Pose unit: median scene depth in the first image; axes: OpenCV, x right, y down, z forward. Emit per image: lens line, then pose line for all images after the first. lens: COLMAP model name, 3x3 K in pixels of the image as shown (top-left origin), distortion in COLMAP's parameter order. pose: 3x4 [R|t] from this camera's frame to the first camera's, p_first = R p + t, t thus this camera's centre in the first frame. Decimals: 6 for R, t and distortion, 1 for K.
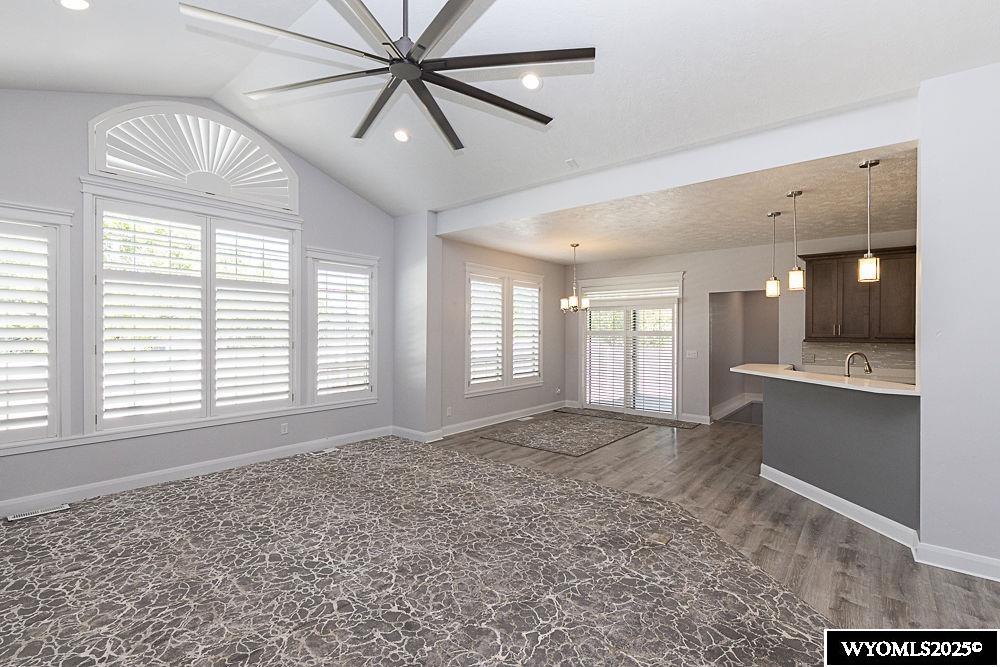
lens RADIAL K [[439.8, 0, 500.0], [0, 439.8, 333.5], [0, 0, 1]] dist [0.001128, 0.000243]
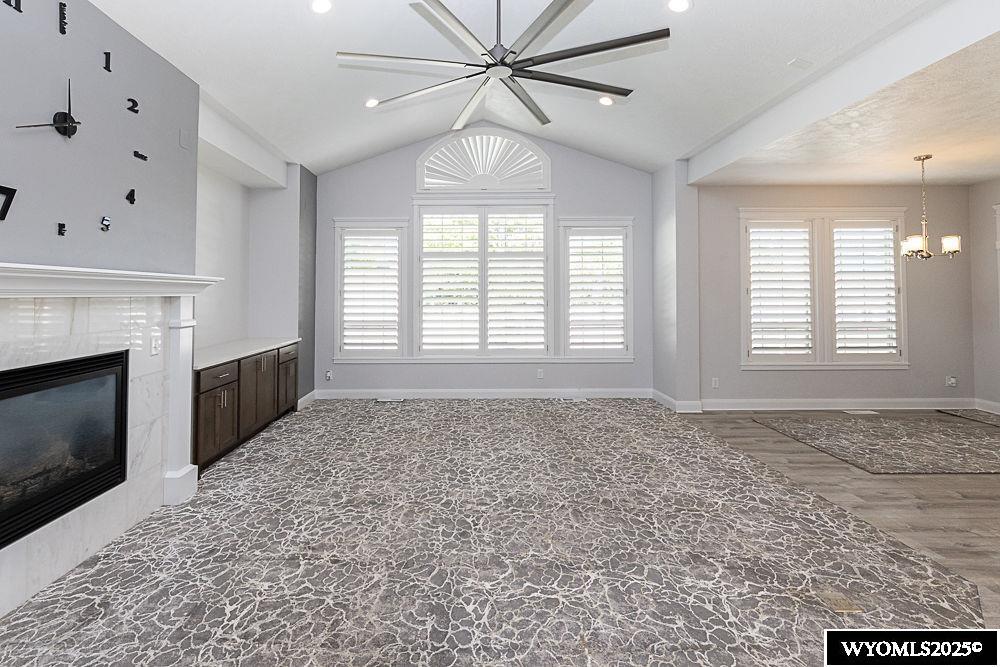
lens RADIAL K [[452.1, 0, 496.6], [0, 452.1, 276.8], [0, 0, 1]] dist [0.020674, -0.000630]
pose [[0.669849, -0.032508, -0.741786, 0.287171], [0.002724, 0.999142, -0.041326, 0.005272], [0.742493, 0.025661, 0.669362, 0.080481]]
